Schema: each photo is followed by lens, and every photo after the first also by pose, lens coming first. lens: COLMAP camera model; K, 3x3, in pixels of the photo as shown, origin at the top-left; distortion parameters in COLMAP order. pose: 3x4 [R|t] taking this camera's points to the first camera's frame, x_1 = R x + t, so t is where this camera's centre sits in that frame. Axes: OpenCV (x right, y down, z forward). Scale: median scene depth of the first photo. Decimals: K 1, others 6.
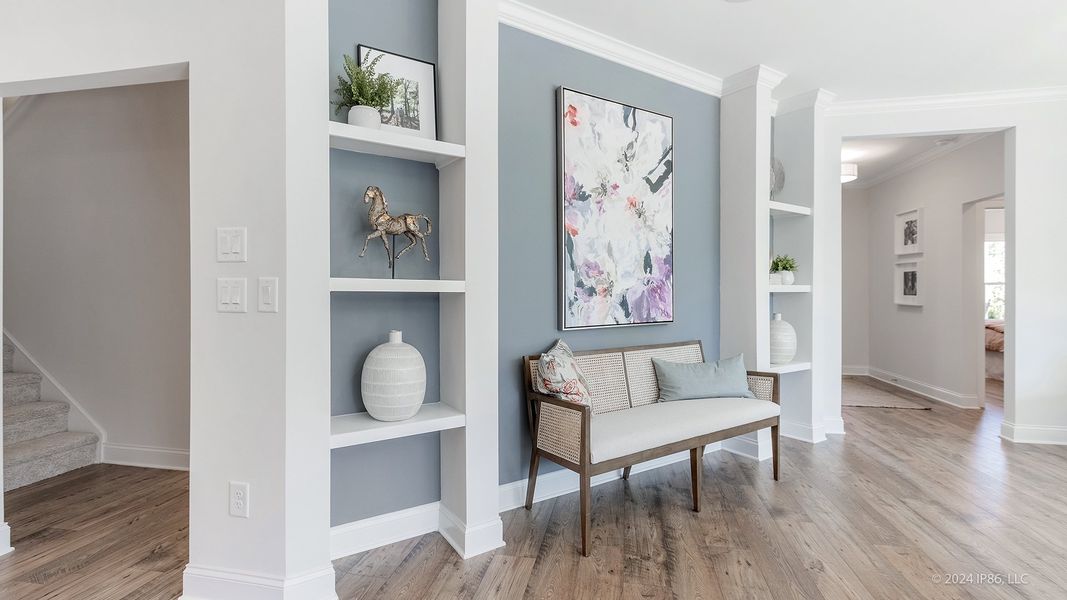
lens RADIAL K [[492.9, 0, 533.5], [0, 492.9, 300.0], [0, 0, 1]] dist [-0.001106, -0.000211]
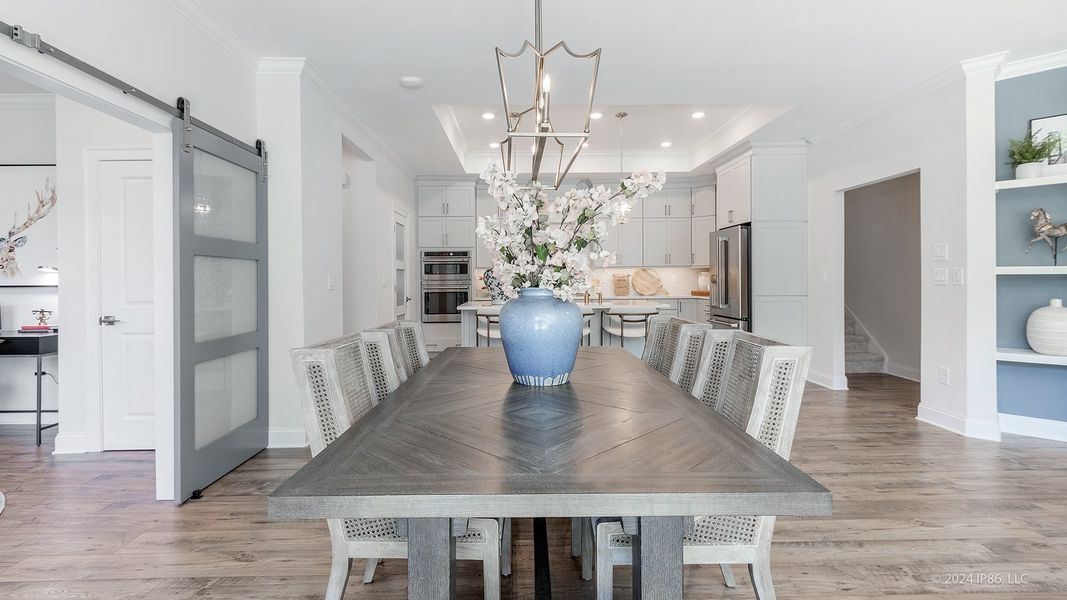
lens RADIAL K [[503.7, 0, 531.6], [0, 503.7, 280.3], [0, 0, 1]] dist [-0.001895, -0.001329]
pose [[0.227538, 0.001407, -0.973768, 0.888242], [-0.003054, 0.999995, 0.000731, 0.007081], [0.973764, 0.002808, 0.227541, -0.973965]]
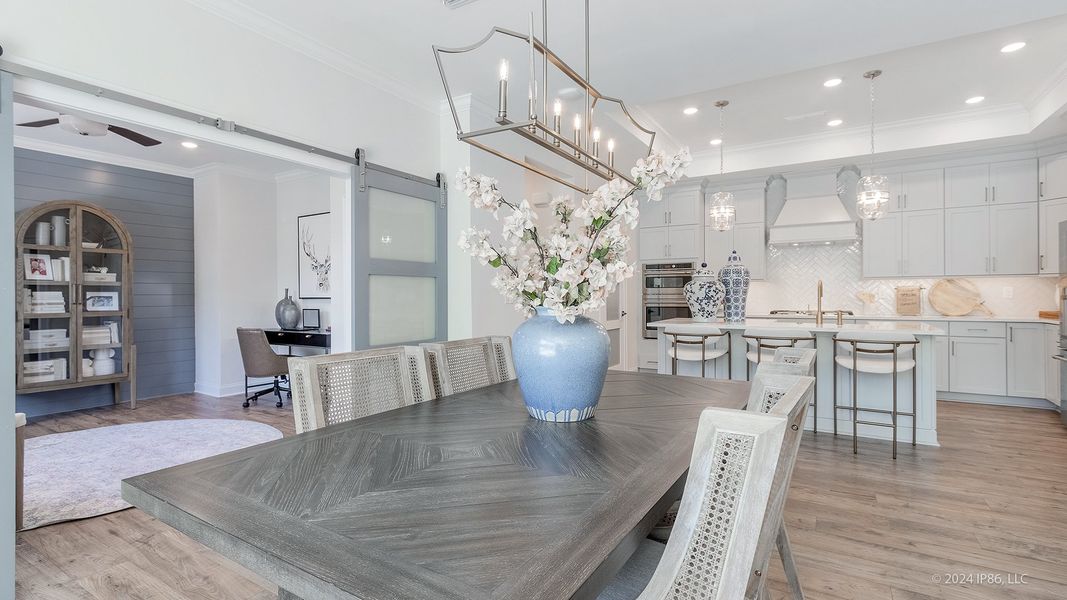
lens RADIAL K [[502.5, 0, 525.7], [0, 502.5, 295.8], [0, 0, 1]] dist [0.001696, -0.000035]
pose [[-0.346932, 0.006939, -0.937865, 0.758306], [-0.003664, 0.999955, 0.008753, -0.002498], [0.937883, 0.006473, -0.346891, -0.525336]]
